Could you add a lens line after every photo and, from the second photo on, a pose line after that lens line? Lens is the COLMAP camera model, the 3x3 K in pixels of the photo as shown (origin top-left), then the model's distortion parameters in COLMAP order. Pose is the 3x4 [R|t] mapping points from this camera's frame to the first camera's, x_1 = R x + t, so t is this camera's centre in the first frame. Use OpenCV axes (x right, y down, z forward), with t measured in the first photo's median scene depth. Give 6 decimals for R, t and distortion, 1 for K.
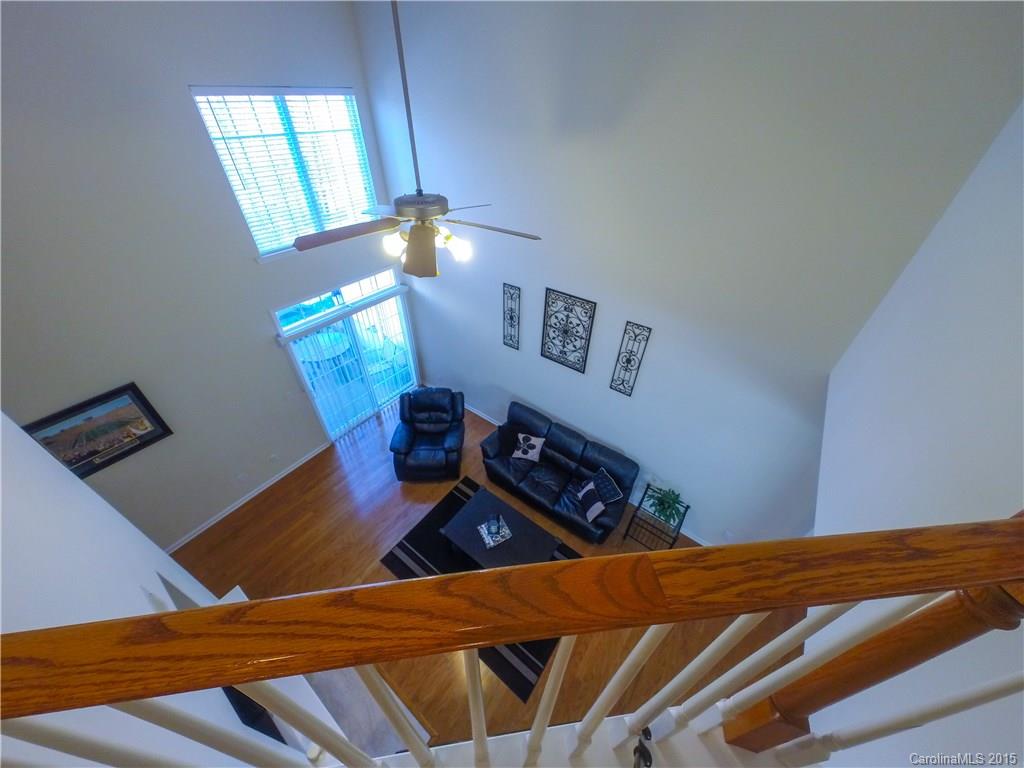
lens RADIAL K [[366.5, 0, 511.3], [0, 366.5, 377.5], [0, 0, 1]] dist [-0.000084, -0.000058]
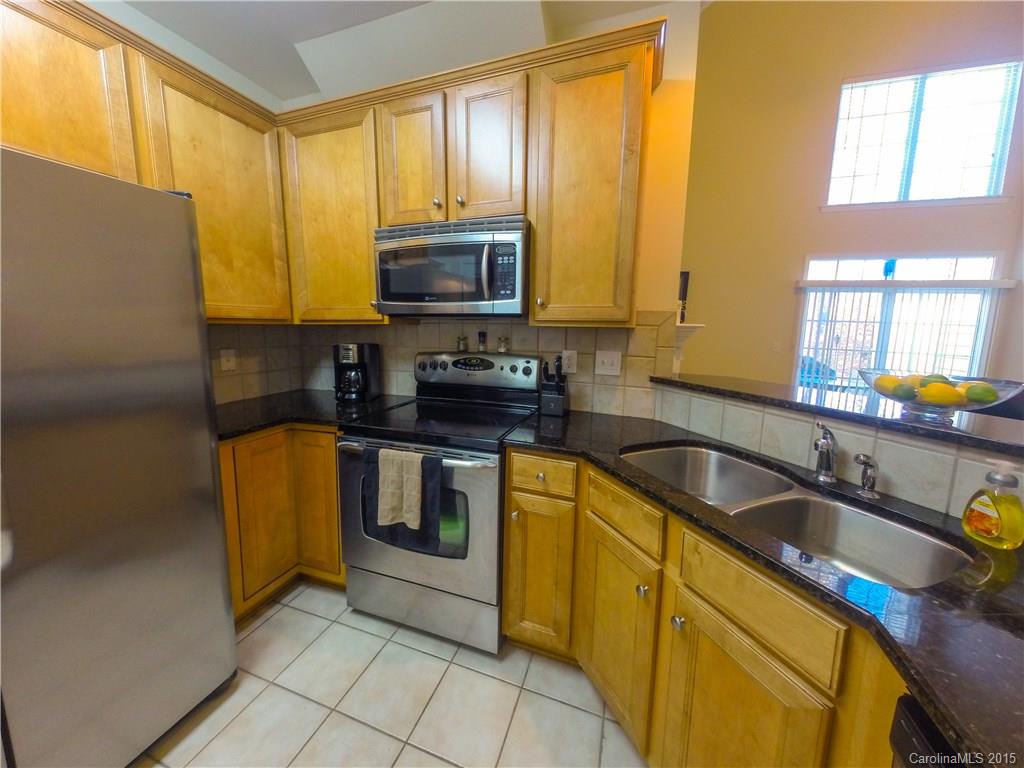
lens RADIAL K [[366.5, 0, 511.3], [0, 366.5, 377.5], [0, 0, 1]] dist [-0.000084, -0.000058]
pose [[0.302833, 0.131910, -0.943871, 0.172572], [-0.595952, 0.799072, -0.079533, 0.773747], [0.743730, 0.586587, 0.320597, 0.207680]]
